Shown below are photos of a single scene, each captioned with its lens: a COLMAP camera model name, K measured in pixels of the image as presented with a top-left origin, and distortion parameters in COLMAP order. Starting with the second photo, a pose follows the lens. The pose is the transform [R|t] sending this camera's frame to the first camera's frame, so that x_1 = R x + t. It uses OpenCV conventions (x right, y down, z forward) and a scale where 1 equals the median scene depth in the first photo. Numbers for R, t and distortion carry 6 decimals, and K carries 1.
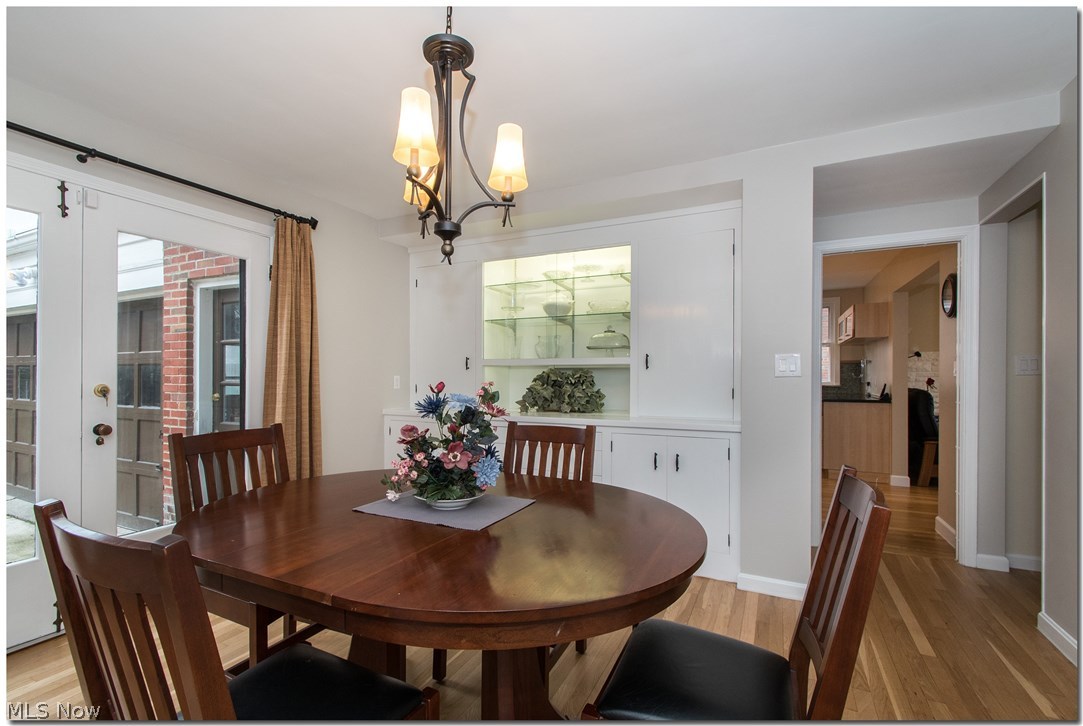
lens RADIAL K [[489.9, 0, 536.0], [0, 489.9, 370.6], [0, 0, 1]] dist [0.004702, -0.004176]
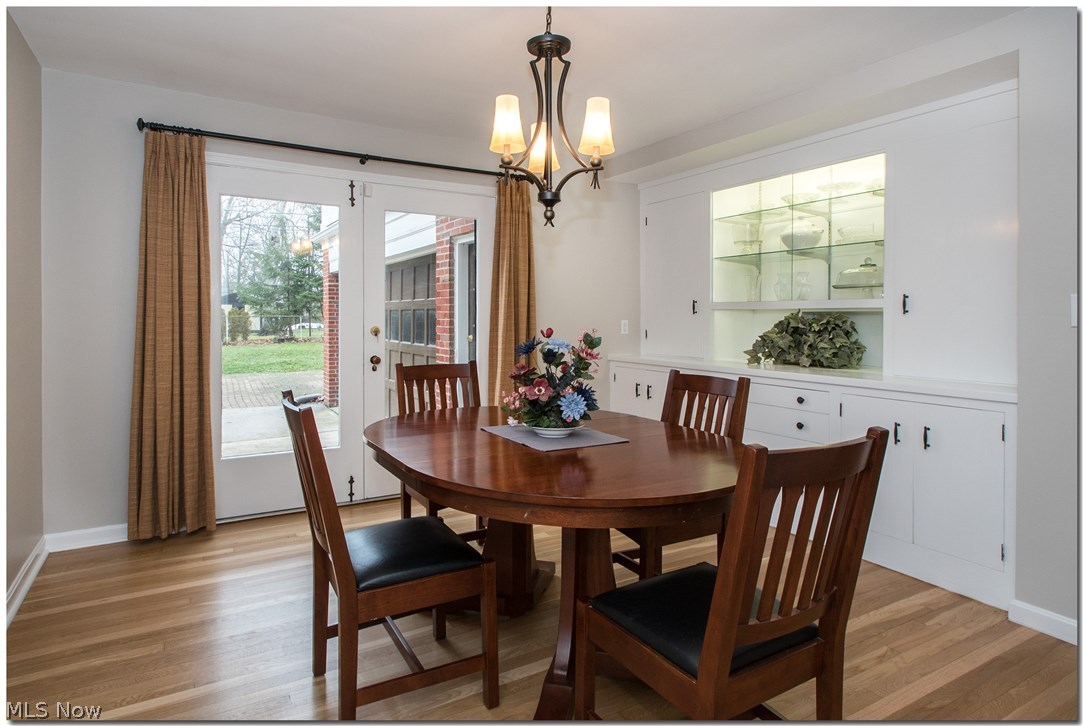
lens RADIAL K [[591.0, 0, 528.3], [0, 591.0, 316.0], [0, 0, 1]] dist [0.003016, -0.000859]
pose [[0.838965, 0.002169, -0.544182, 0.230267], [0.001344, 0.999981, 0.006058, -0.006186], [0.544184, -0.005814, 0.838946, -0.088186]]
